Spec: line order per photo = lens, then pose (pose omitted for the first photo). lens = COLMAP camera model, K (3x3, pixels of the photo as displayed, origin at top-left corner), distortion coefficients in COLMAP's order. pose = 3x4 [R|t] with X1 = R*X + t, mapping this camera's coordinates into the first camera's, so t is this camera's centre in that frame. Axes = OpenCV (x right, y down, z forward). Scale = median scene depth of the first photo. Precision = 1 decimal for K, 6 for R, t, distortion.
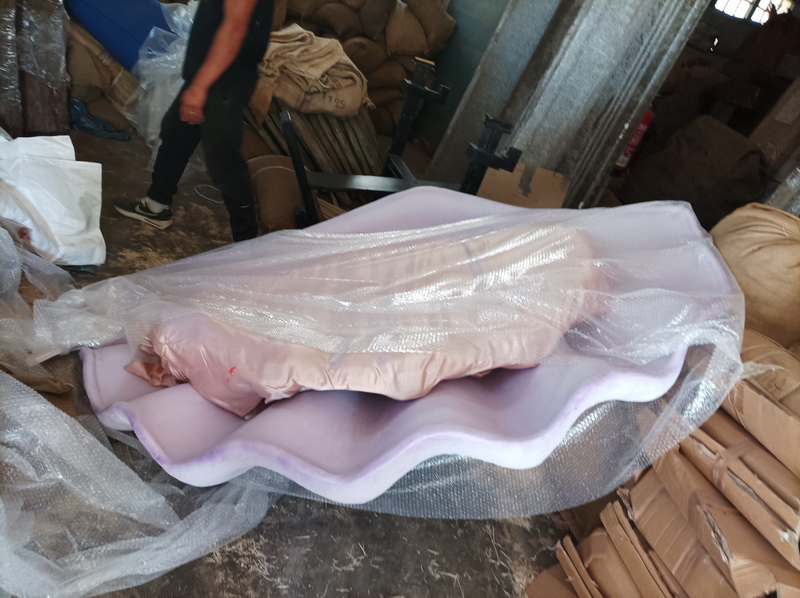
lens RADIAL K [[597.6, 0, 399.6], [0, 597.6, 299.3], [0, 0, 1]] dist [0.012921, 0.005686]
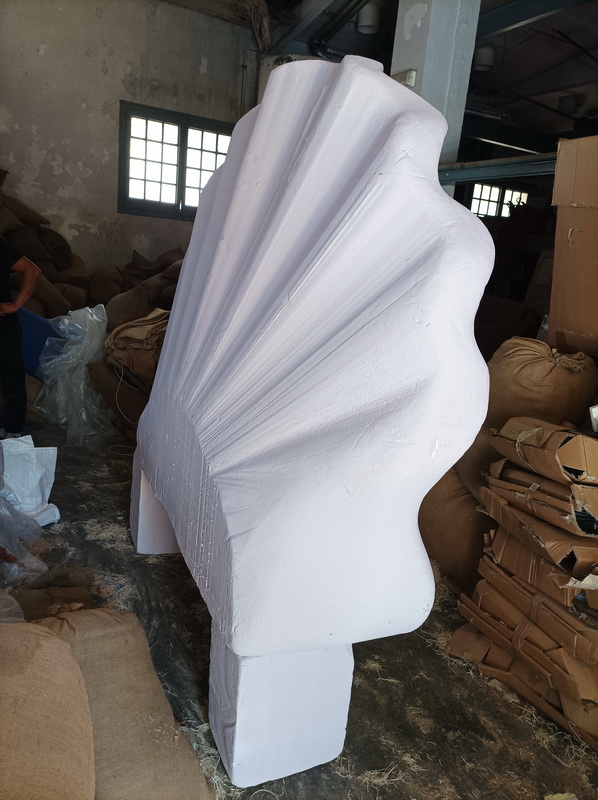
lens RADIAL K [[597.6, 0, 299.1], [0, 597.6, 399.7], [0, 0, 1]] dist [0.012921, 0.005686]
pose [[0.962281, -0.257184, 0.088723, -0.064667], [0.270358, 0.940385, -0.206356, 0.104997], [-0.030362, 0.222560, 0.974446, -0.311202]]
